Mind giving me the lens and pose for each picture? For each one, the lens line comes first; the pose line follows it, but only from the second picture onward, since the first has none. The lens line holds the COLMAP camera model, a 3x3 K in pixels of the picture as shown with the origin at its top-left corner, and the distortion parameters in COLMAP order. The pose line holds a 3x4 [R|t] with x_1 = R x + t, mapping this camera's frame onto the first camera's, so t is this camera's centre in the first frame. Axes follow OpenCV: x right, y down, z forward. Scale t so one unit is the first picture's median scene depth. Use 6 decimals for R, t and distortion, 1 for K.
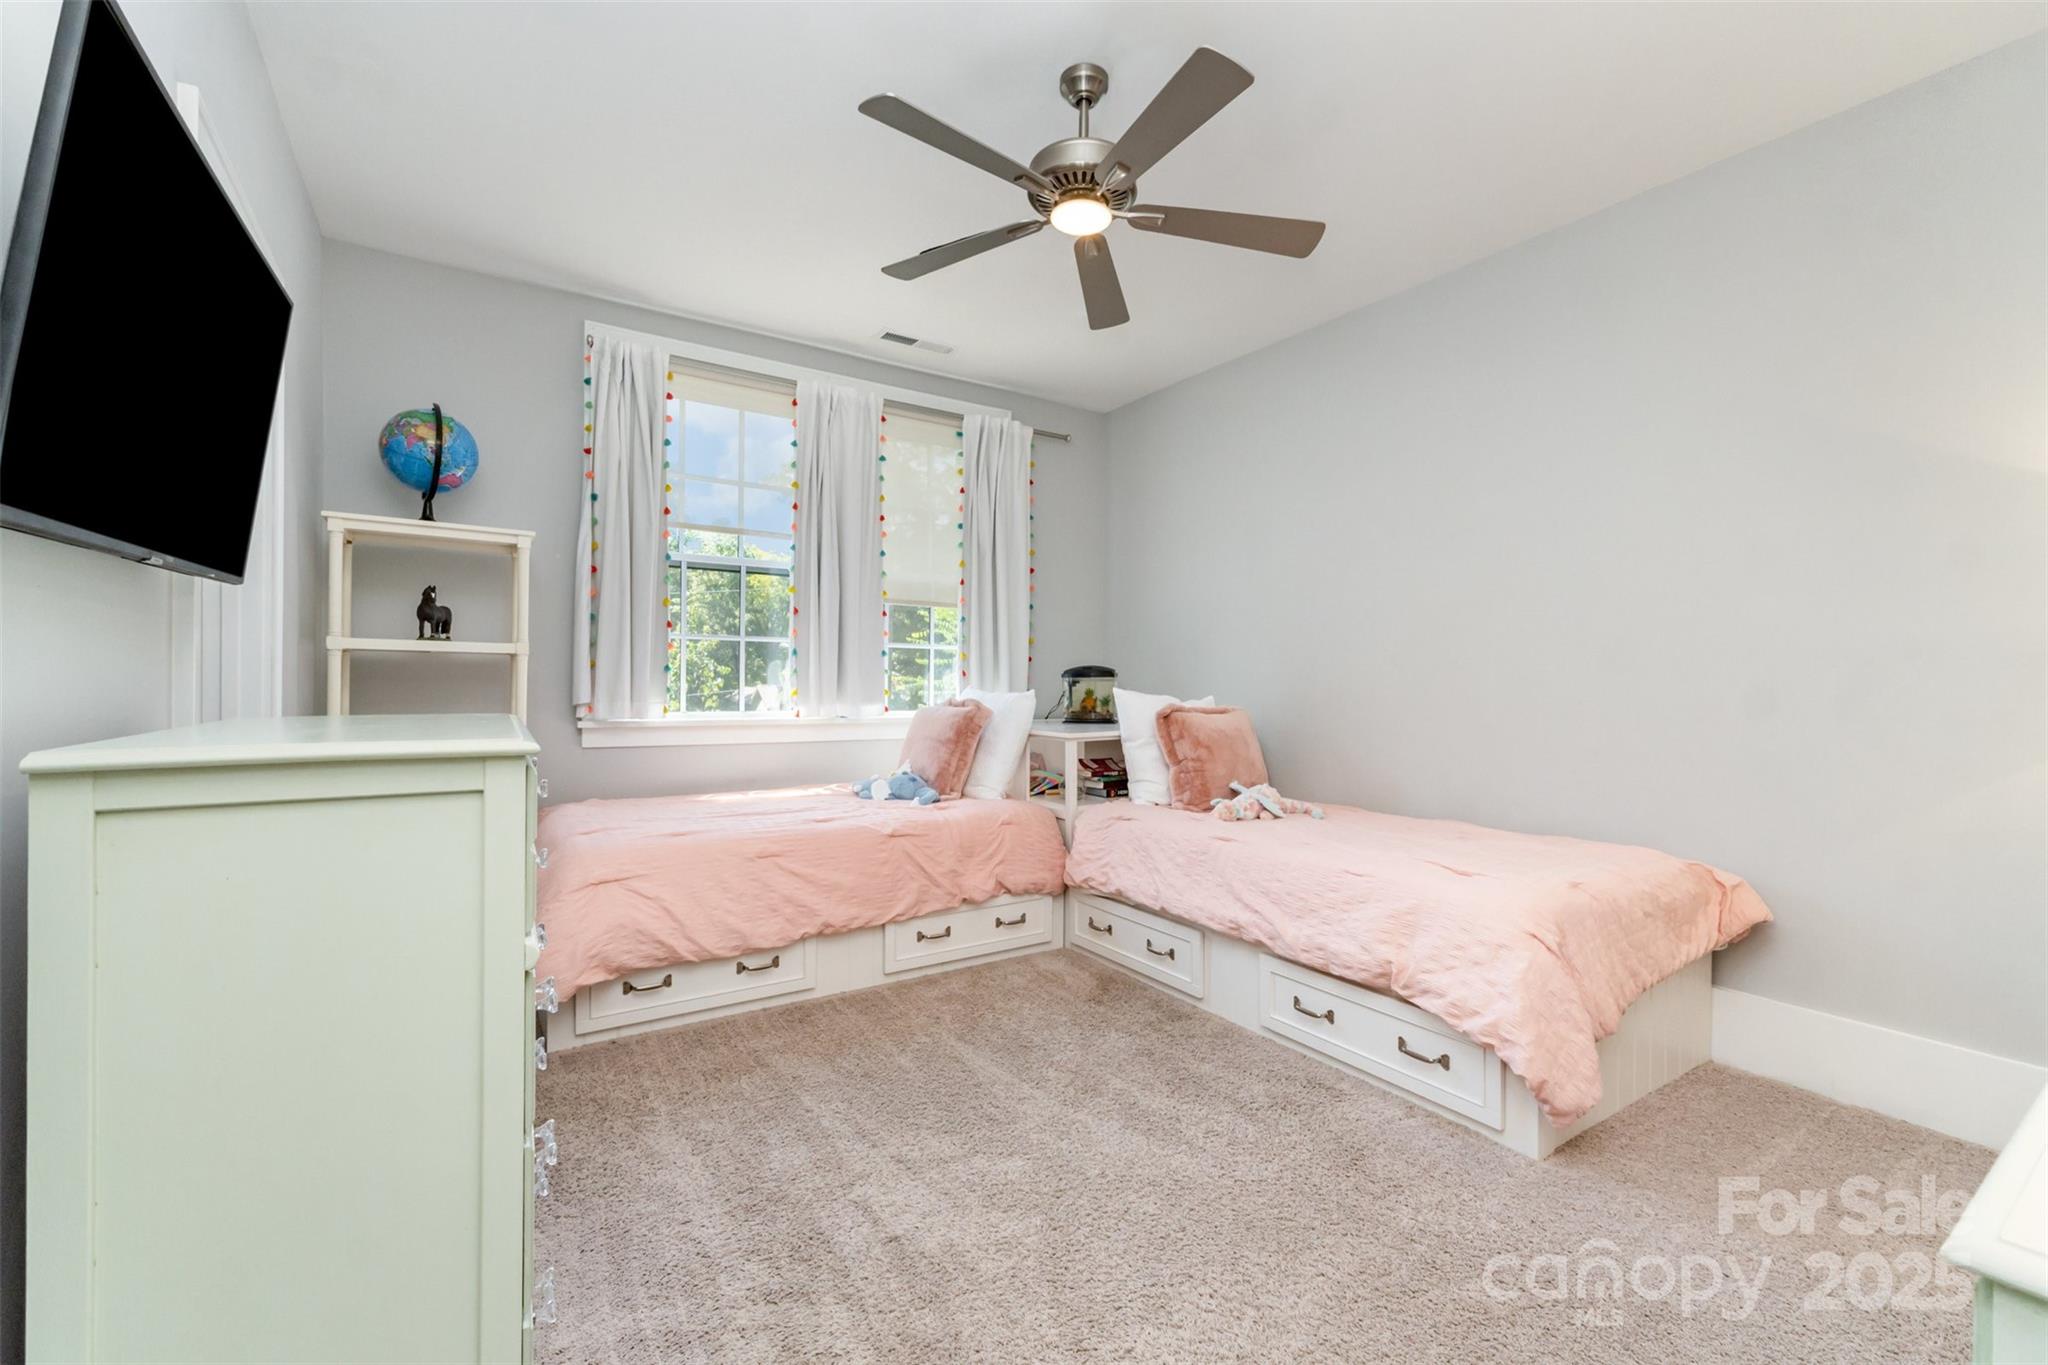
lens RADIAL K [[864.5, 0, 1022.1], [0, 864.5, 681.7], [0, 0, 1]] dist [0.006857, -0.000463]
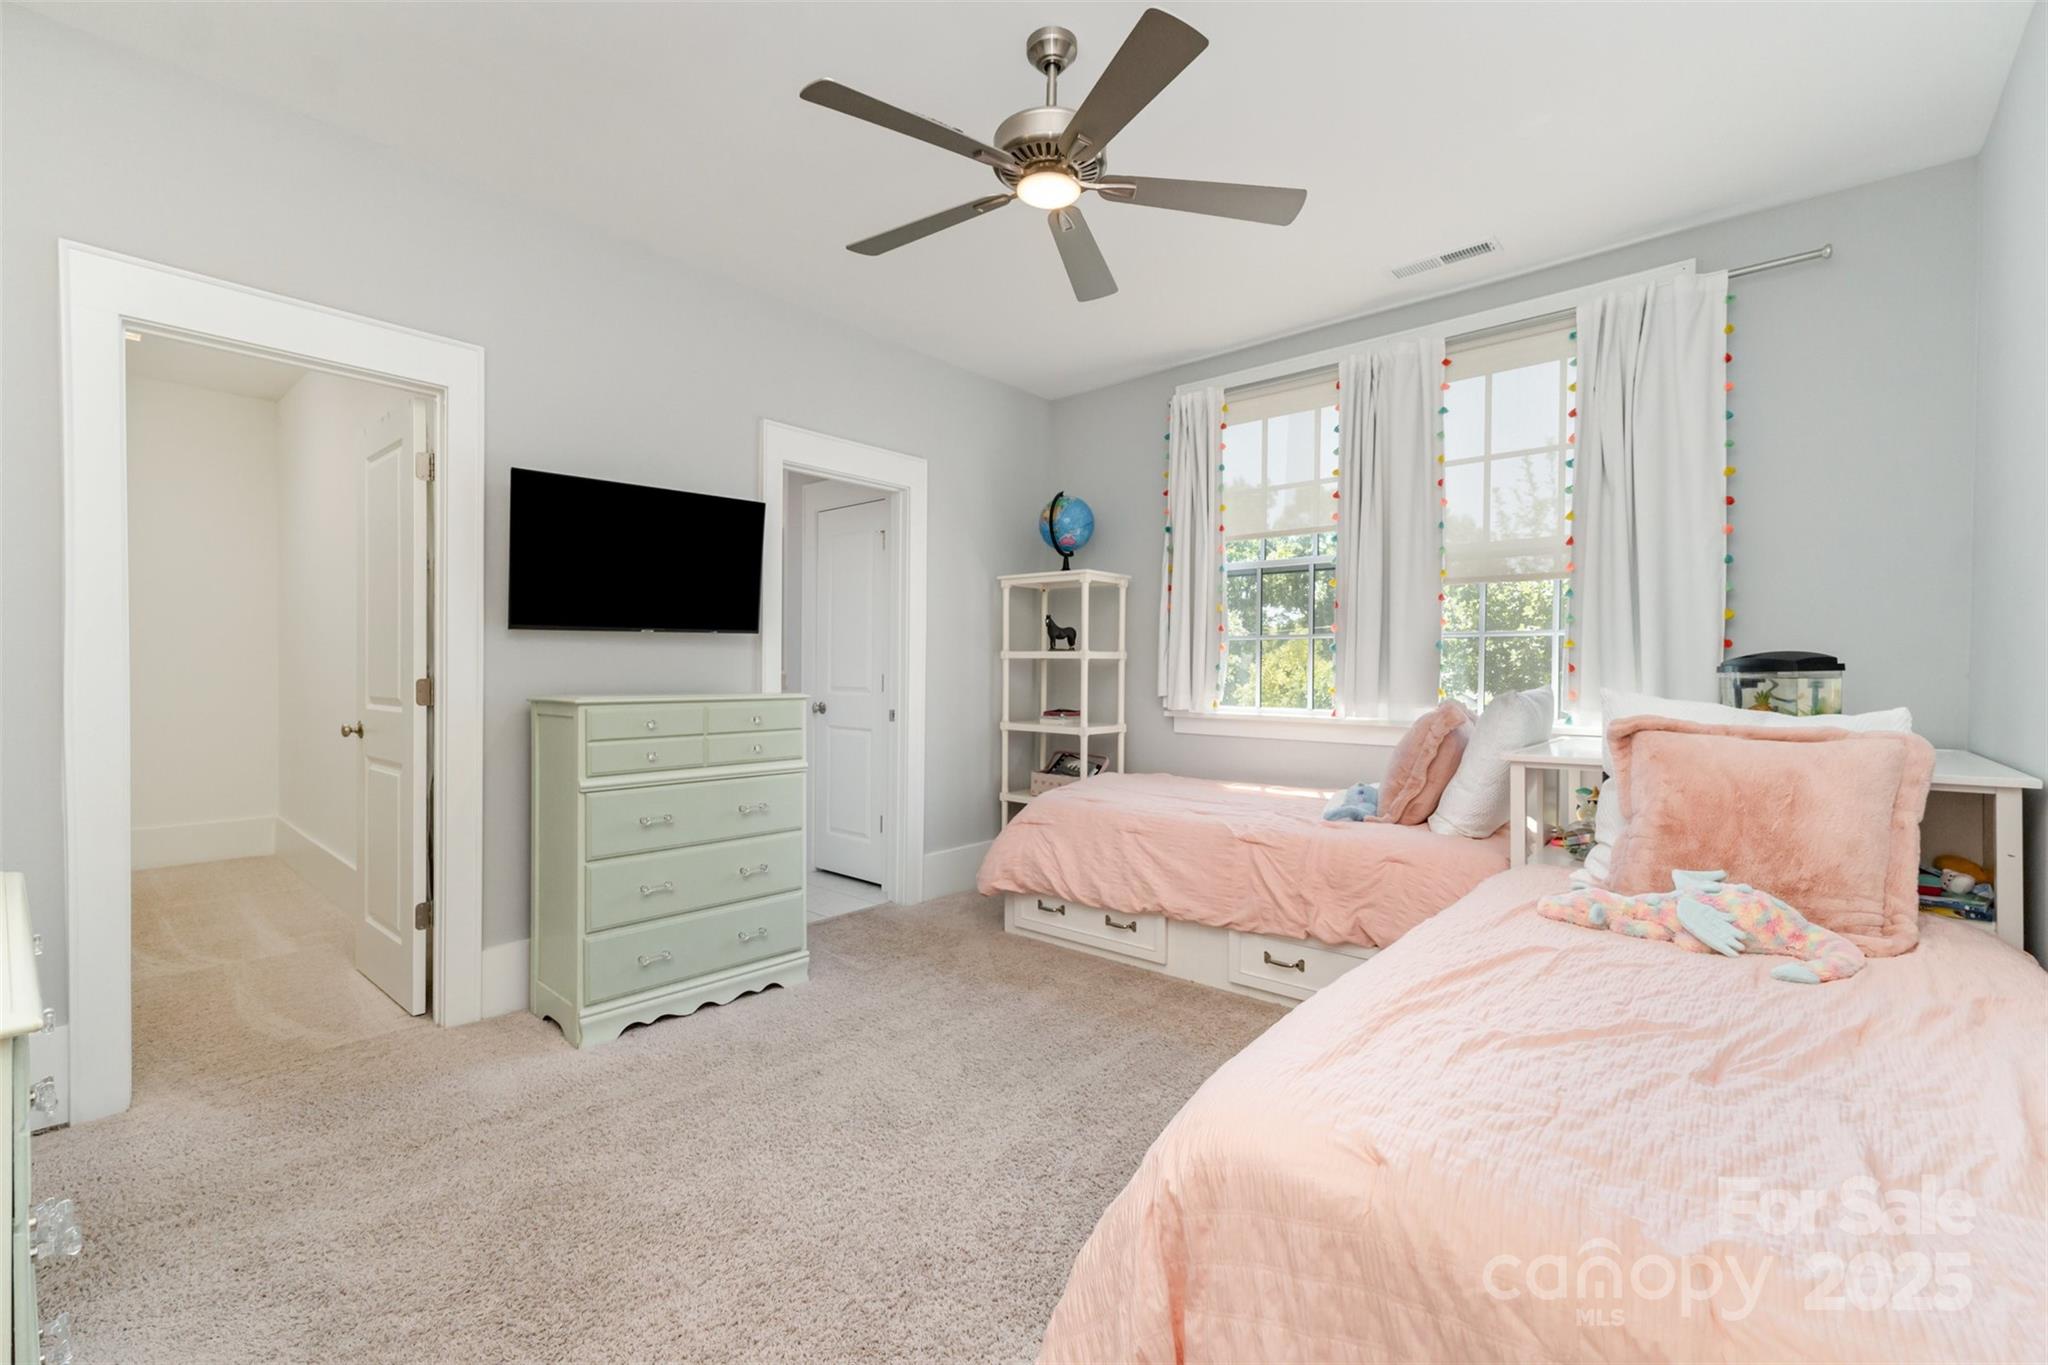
lens RADIAL K [[864.5, 0, 1022.1], [0, 864.5, 681.7], [0, 0, 1]] dist [0.006857, -0.000463]
pose [[0.266329, 0.000645, -0.963882, 0.724315], [-0.005716, 0.999983, -0.000910, 0.006723], [0.963865, 0.005752, 0.266328, 0.530776]]
